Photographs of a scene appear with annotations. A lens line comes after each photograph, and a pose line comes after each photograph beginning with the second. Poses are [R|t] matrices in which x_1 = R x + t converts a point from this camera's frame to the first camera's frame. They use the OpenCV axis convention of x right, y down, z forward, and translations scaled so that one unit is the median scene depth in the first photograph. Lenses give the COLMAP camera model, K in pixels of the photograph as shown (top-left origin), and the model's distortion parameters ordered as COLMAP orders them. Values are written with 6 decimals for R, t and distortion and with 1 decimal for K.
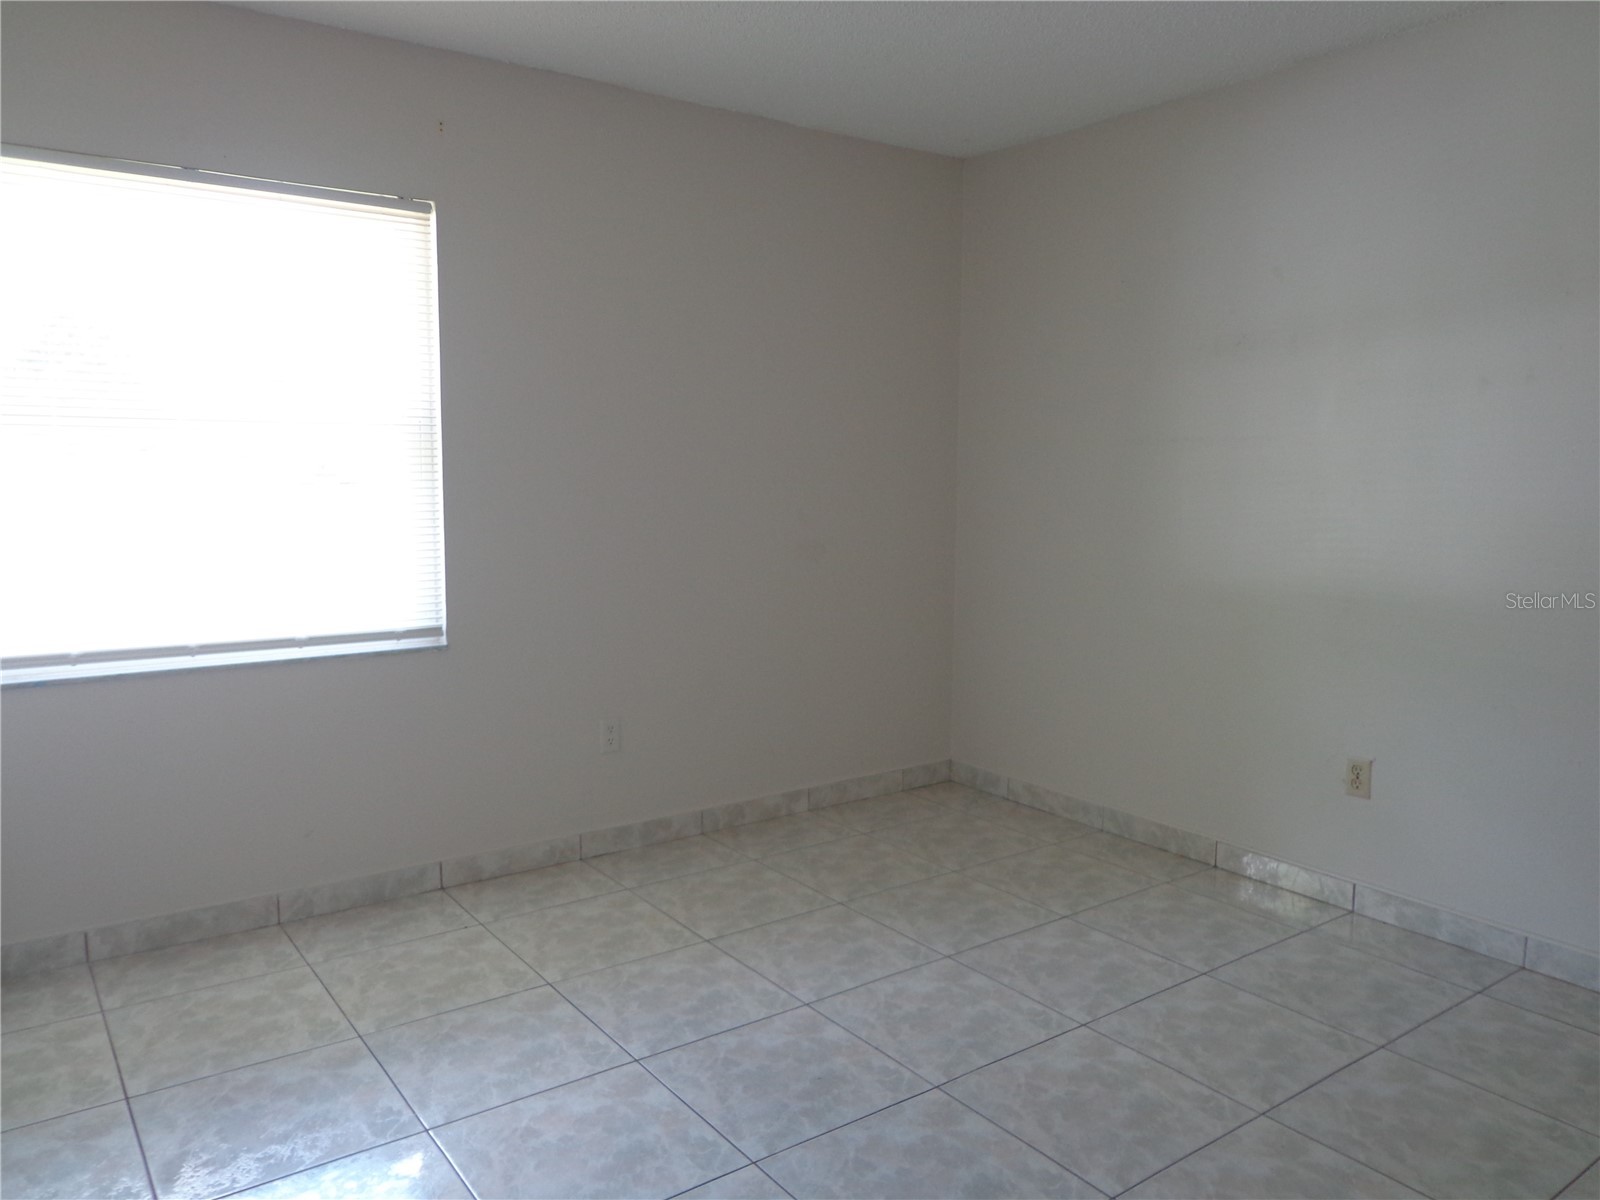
lens RADIAL K [[1174.2, 0, 808.4], [0, 1174.2, 599.8], [0, 0, 1]] dist [0.000573, 0.005290]
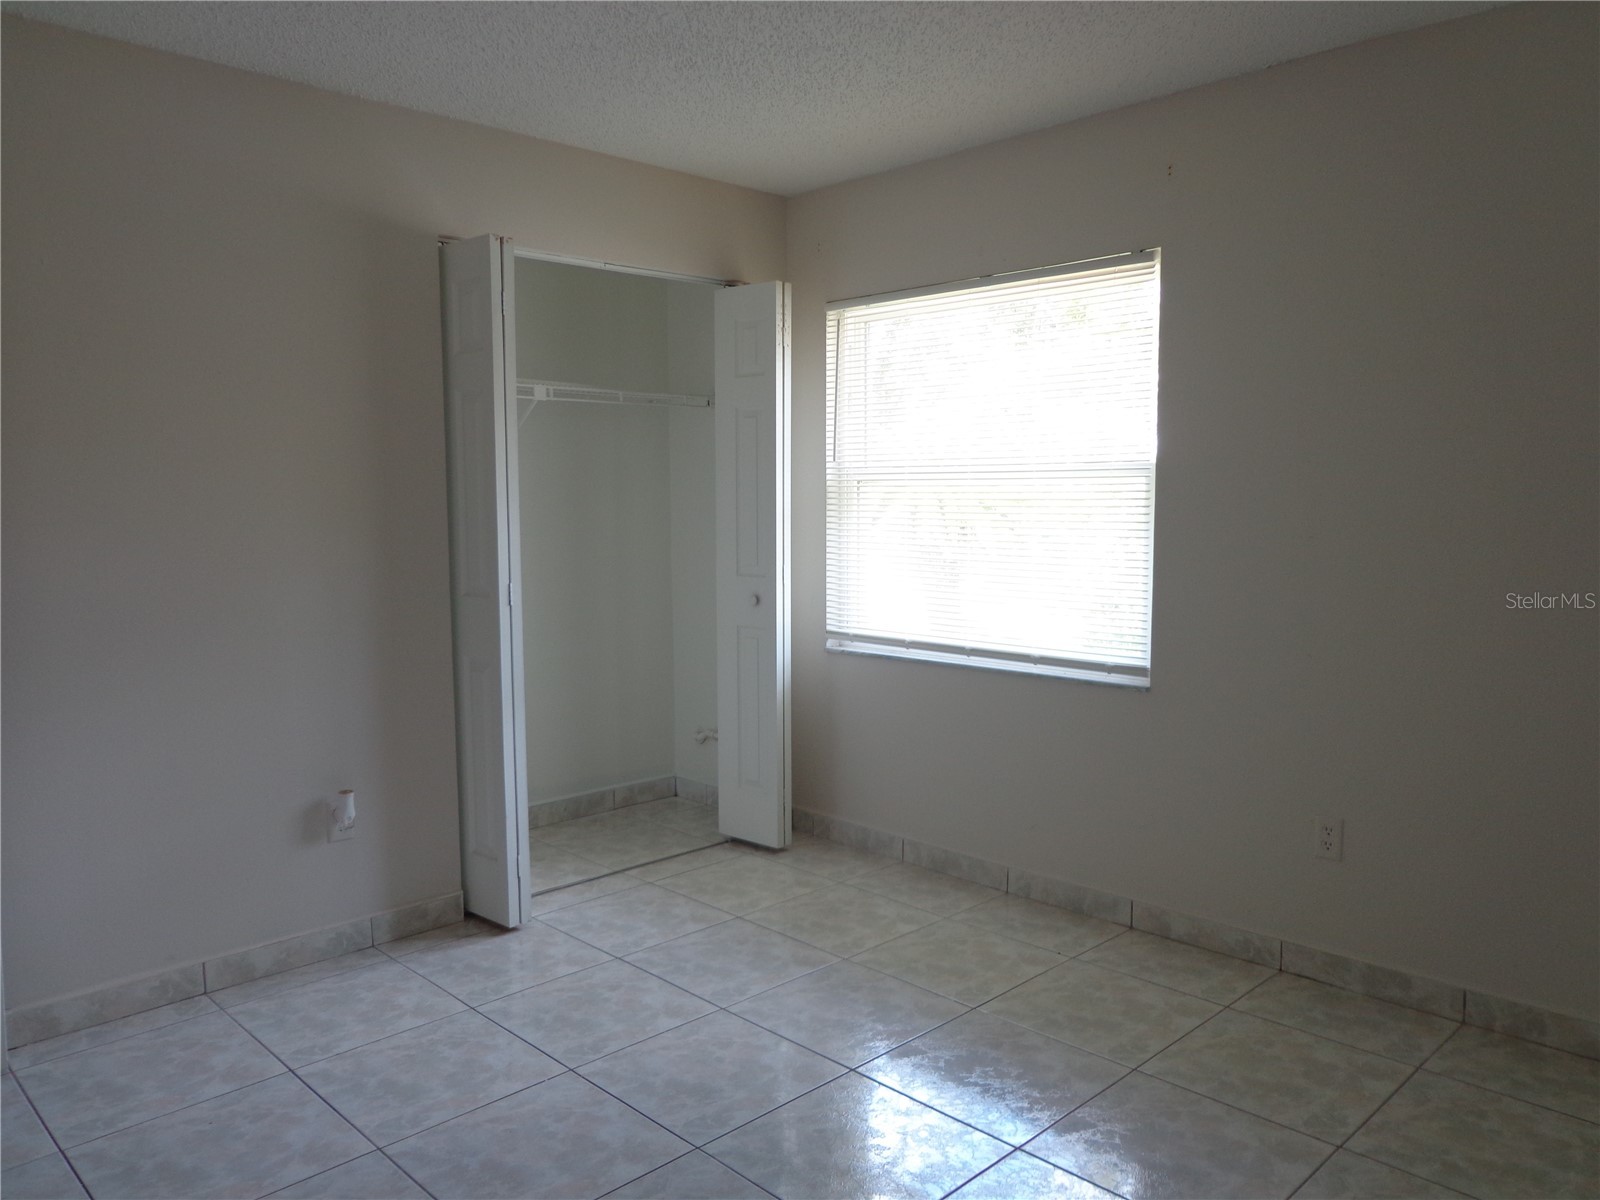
lens RADIAL K [[1174.2, 0, 808.4], [0, 1174.2, 599.8], [0, 0, 1]] dist [0.000573, 0.005290]
pose [[0.141584, 0.074737, -0.987101, 0.656342], [-0.111564, 0.991998, 0.059106, -0.064343], [0.983620, 0.101757, 0.148789, 0.582149]]
